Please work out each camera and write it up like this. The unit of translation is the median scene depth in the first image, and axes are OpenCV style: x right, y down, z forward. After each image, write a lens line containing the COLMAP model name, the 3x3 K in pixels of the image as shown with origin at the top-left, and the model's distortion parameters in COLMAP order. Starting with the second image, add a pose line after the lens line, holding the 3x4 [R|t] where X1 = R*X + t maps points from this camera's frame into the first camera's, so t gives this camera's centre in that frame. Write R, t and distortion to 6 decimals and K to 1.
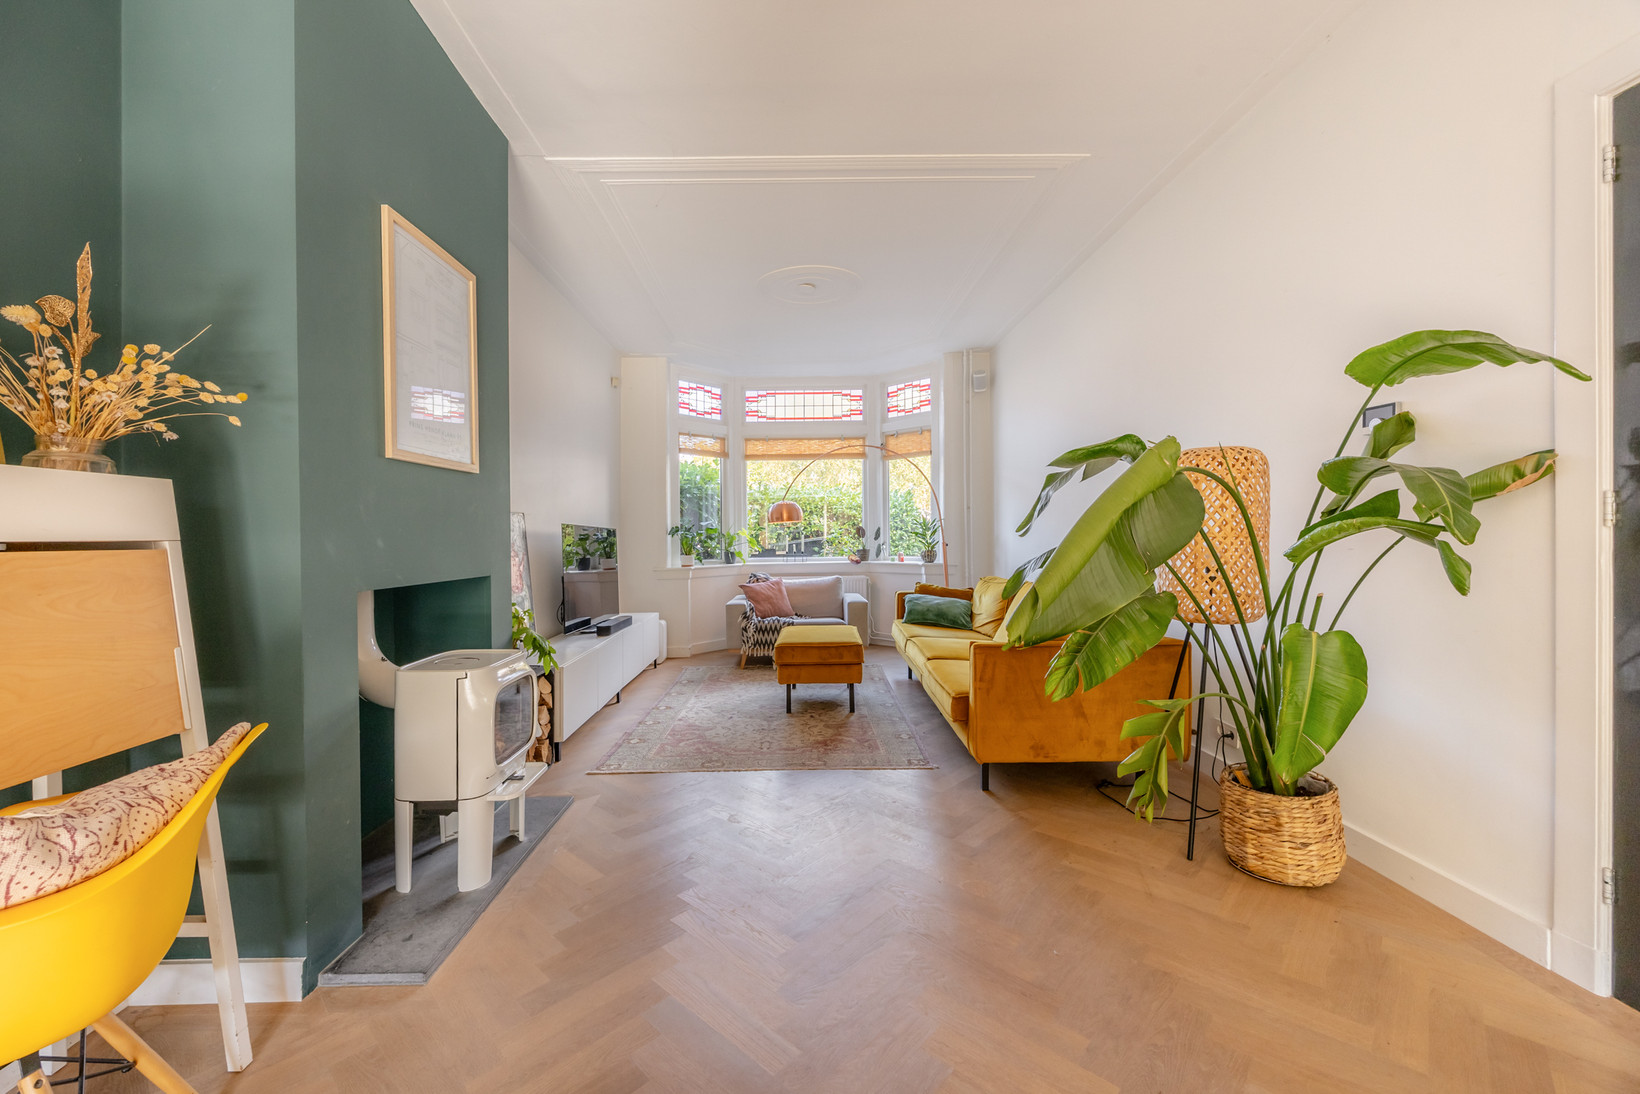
lens RADIAL K [[683.4, 0, 793.5], [0, 683.4, 528.0], [0, 0, 1]] dist [-0.002373, -0.000916]
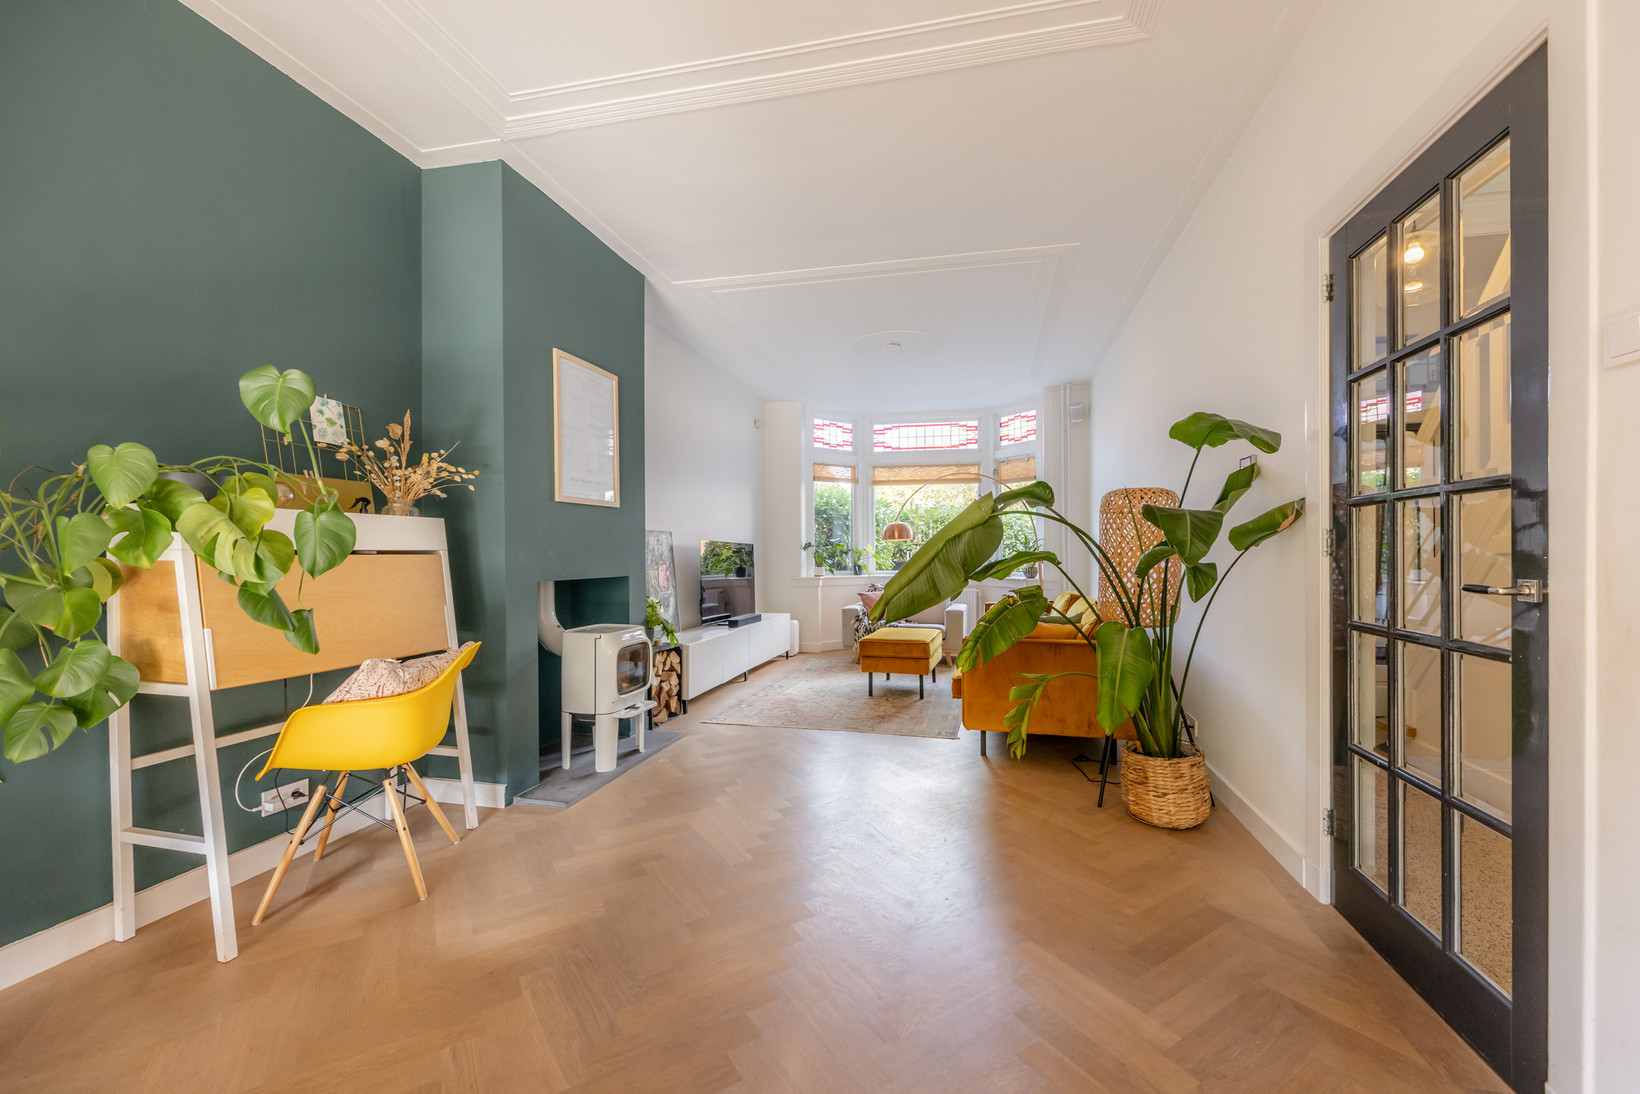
lens RADIAL K [[683.4, 0, 822.6], [0, 683.4, 552.1], [0, 0, 1]] dist [-0.002373, -0.000916]
pose [[0.968653, 0.016260, -0.247885, 0.405161], [-0.012701, 0.999792, 0.015950, -0.013298], [0.248093, -0.012302, 0.968658, -0.405281]]
